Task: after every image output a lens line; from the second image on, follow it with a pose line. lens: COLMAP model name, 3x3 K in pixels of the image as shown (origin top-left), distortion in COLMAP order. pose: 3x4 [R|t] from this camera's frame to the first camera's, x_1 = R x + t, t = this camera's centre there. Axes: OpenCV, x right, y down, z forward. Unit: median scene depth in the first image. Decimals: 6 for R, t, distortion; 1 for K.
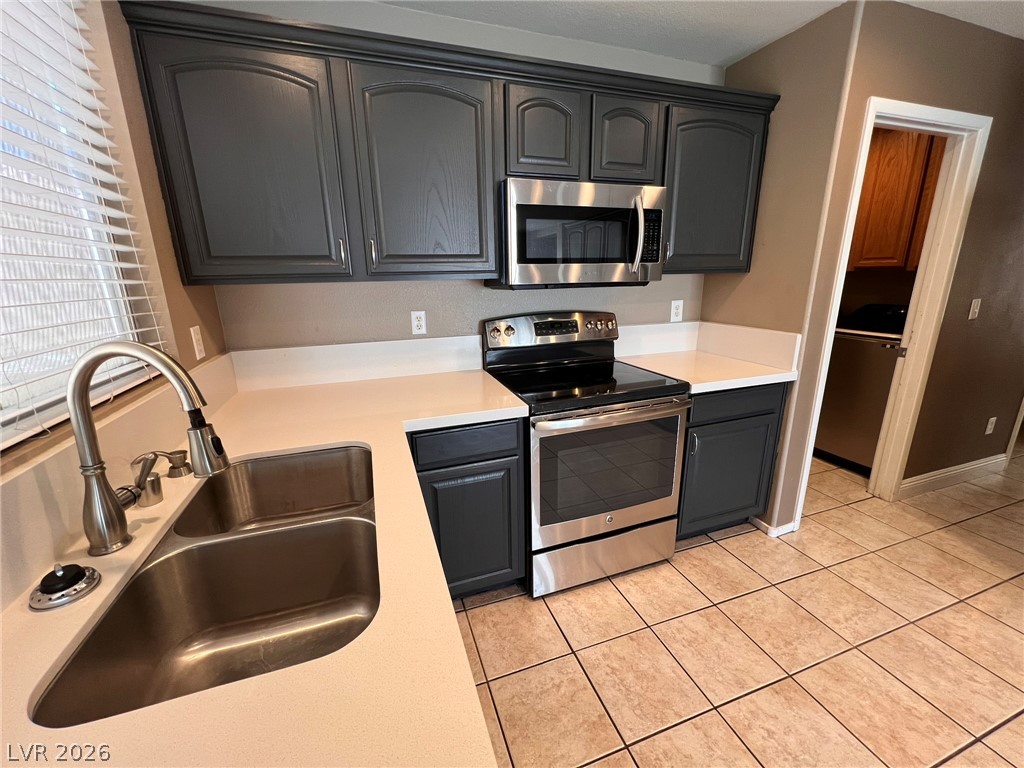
lens RADIAL K [[409.5, 0, 506.5], [0, 409.5, 381.7], [0, 0, 1]] dist [-0.003528, 0.001477]
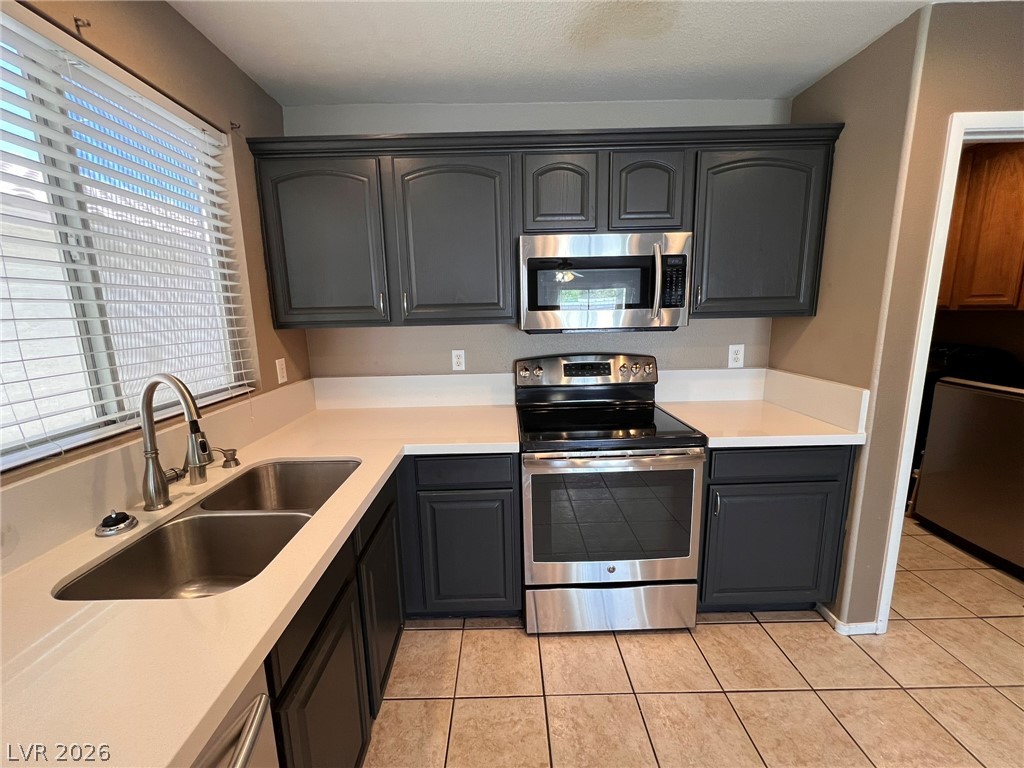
lens RADIAL K [[409.5, 0, 509.7], [0, 409.5, 381.9], [0, 0, 1]] dist [-0.003528, 0.001477]
pose [[0.947800, 0.051415, -0.314692, 0.295120], [-0.075361, 0.995075, -0.064399, -0.023474], [0.309831, 0.084752, 0.947007, -0.027625]]
